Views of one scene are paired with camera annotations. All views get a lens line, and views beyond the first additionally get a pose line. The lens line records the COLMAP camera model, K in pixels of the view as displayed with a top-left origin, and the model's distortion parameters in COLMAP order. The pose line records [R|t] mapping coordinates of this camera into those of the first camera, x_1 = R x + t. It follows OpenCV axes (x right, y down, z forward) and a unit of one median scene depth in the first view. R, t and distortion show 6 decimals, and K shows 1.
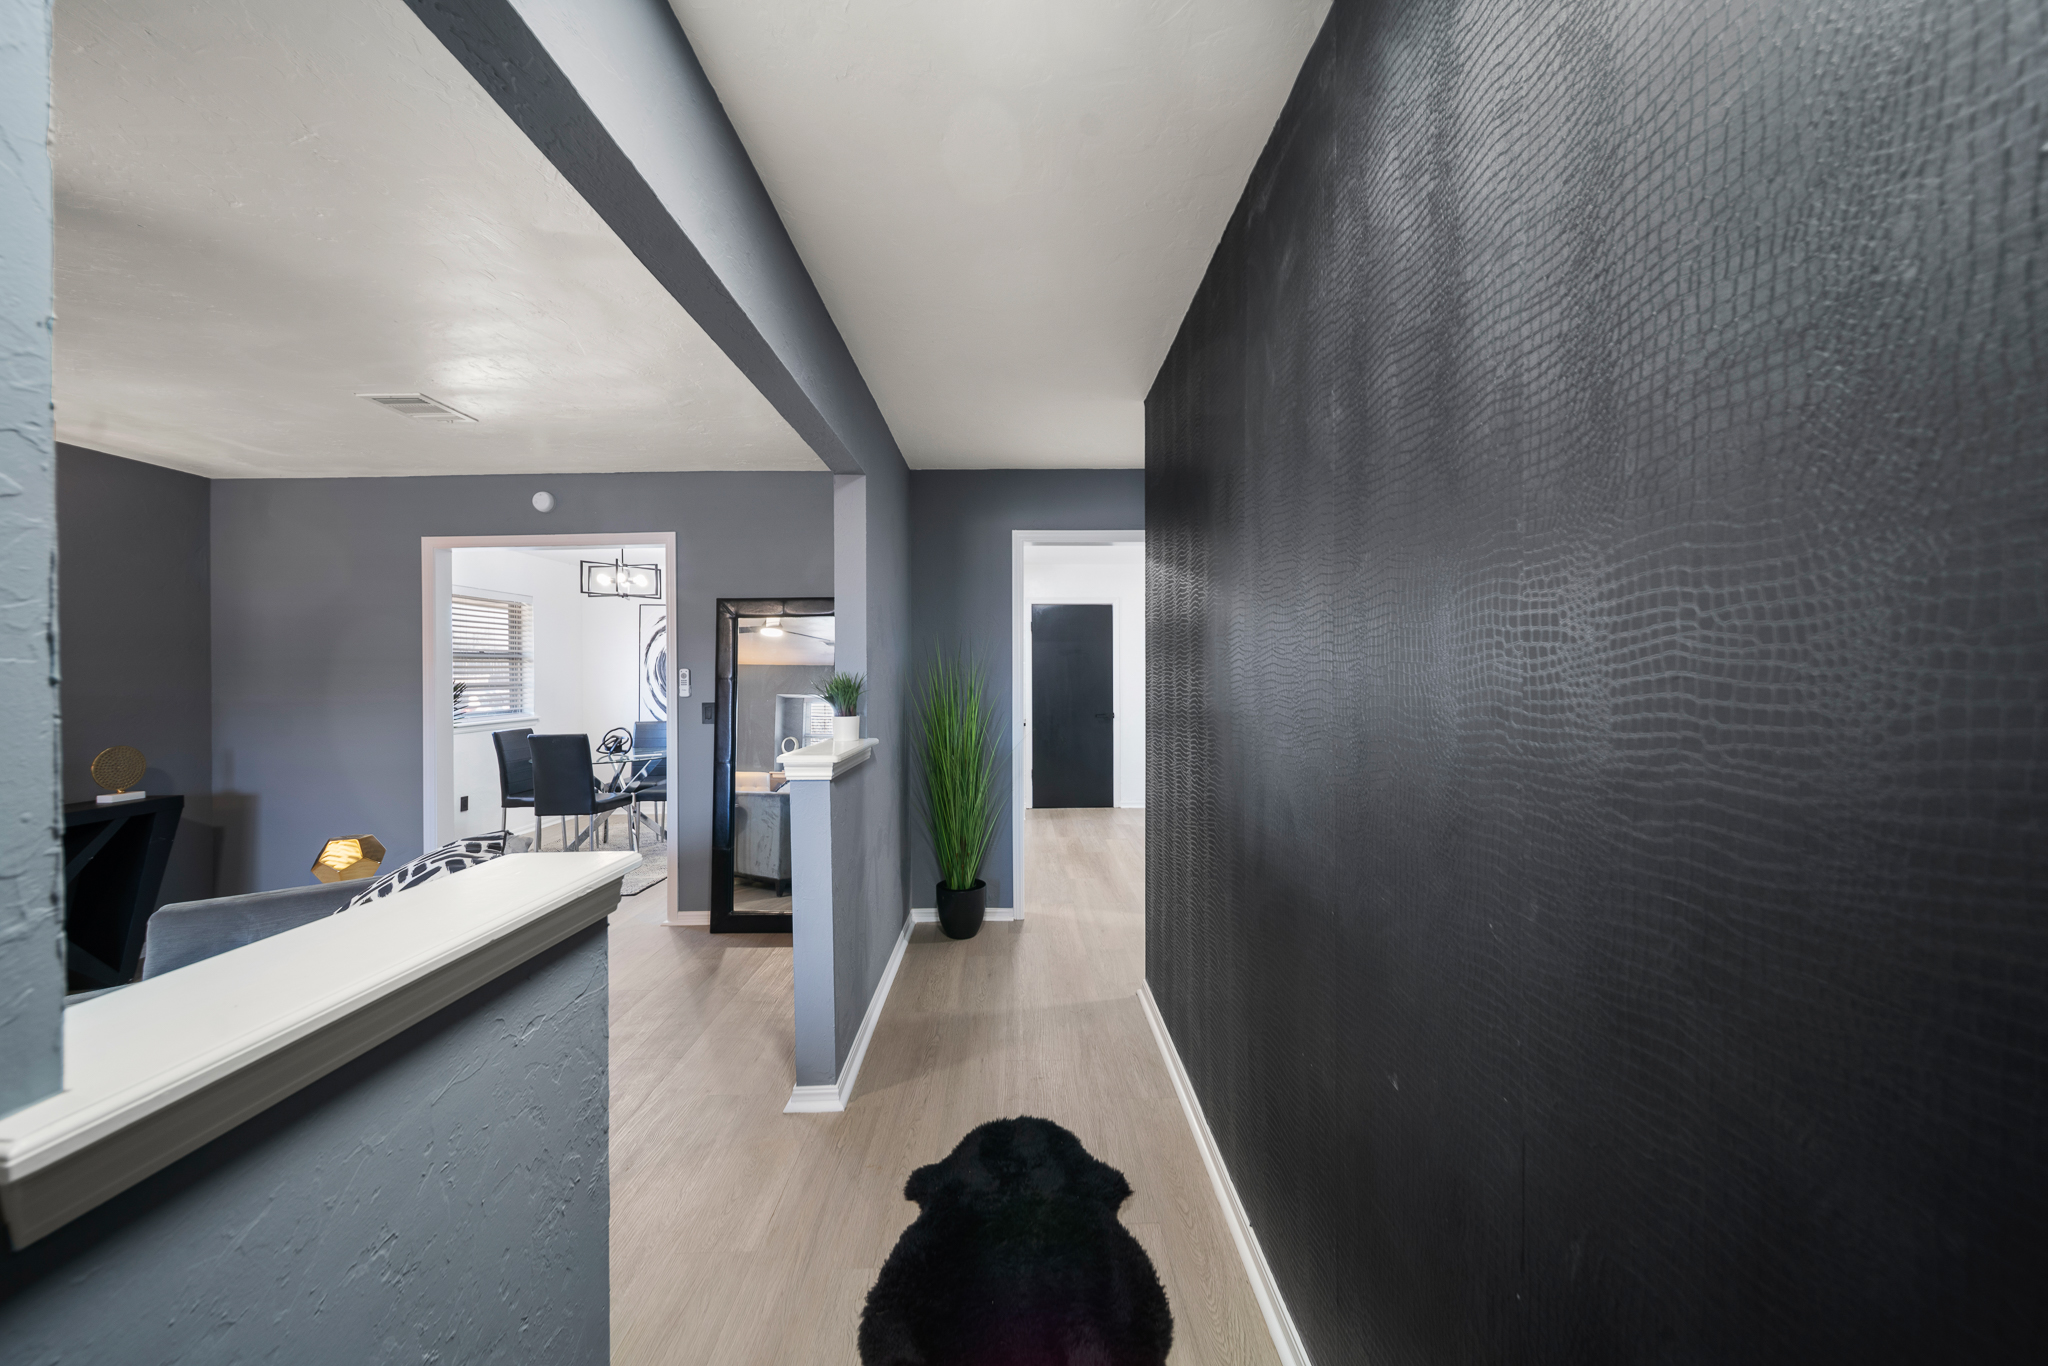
lens RADIAL K [[717.4, 0, 1024.0], [0, 717.4, 683.0], [0, 0, 1]] dist [-0.001632, -0.000263]
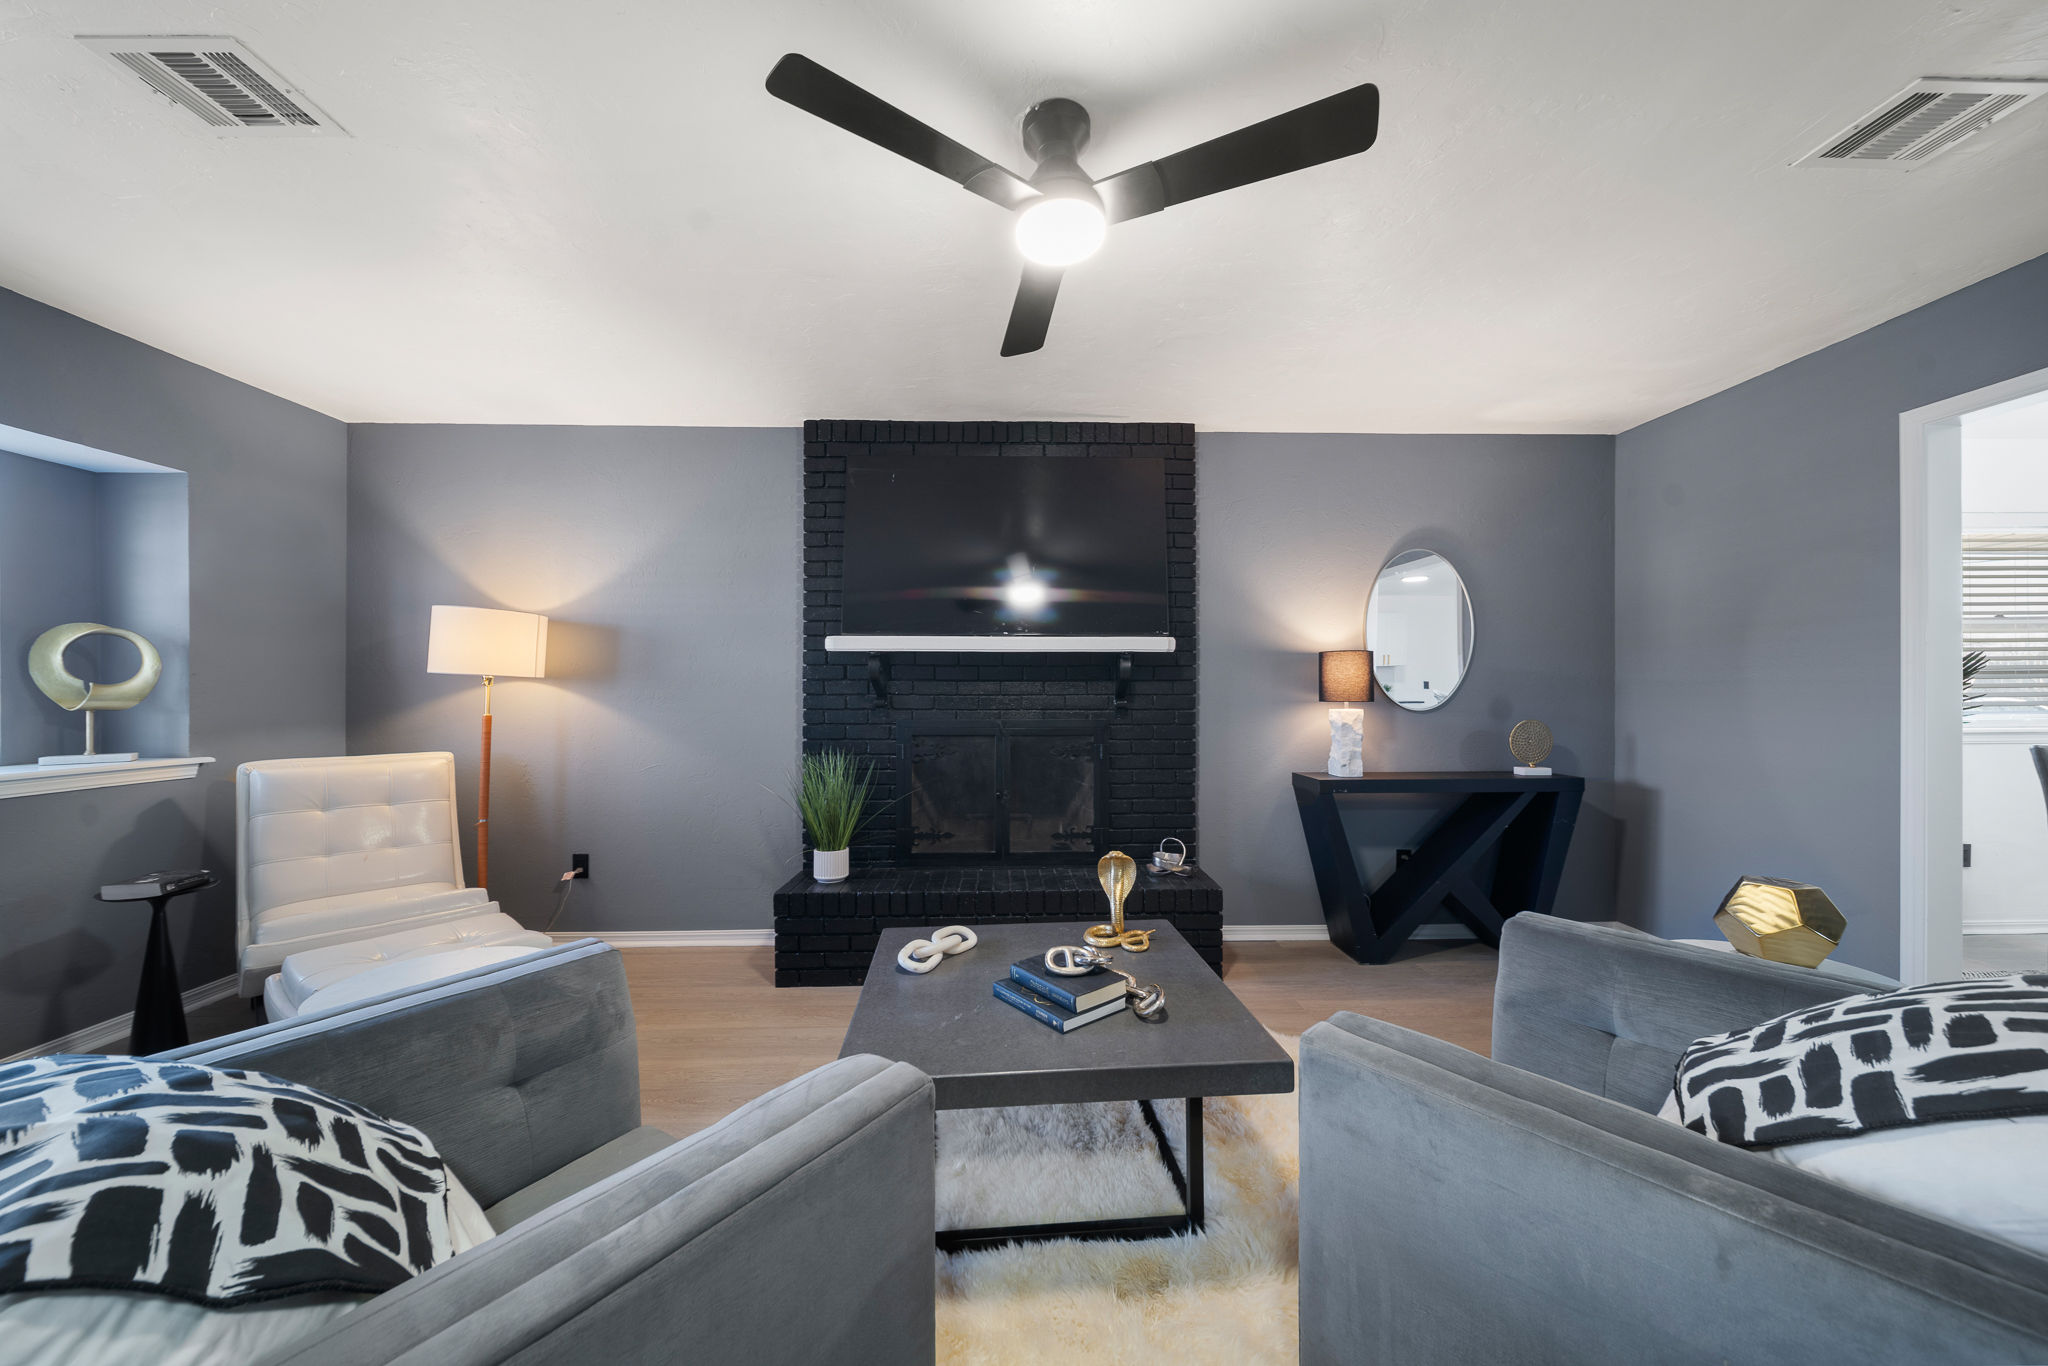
lens RADIAL K [[717.4, 0, 1024.0], [0, 717.4, 683.0], [0, 0, 1]] dist [-0.001632, -0.000263]
pose [[0.008594, -0.000702, -0.999963, -0.268278], [-0.009038, 0.999959, -0.000780, 0.043540], [0.999922, 0.009045, 0.008587, 0.279284]]
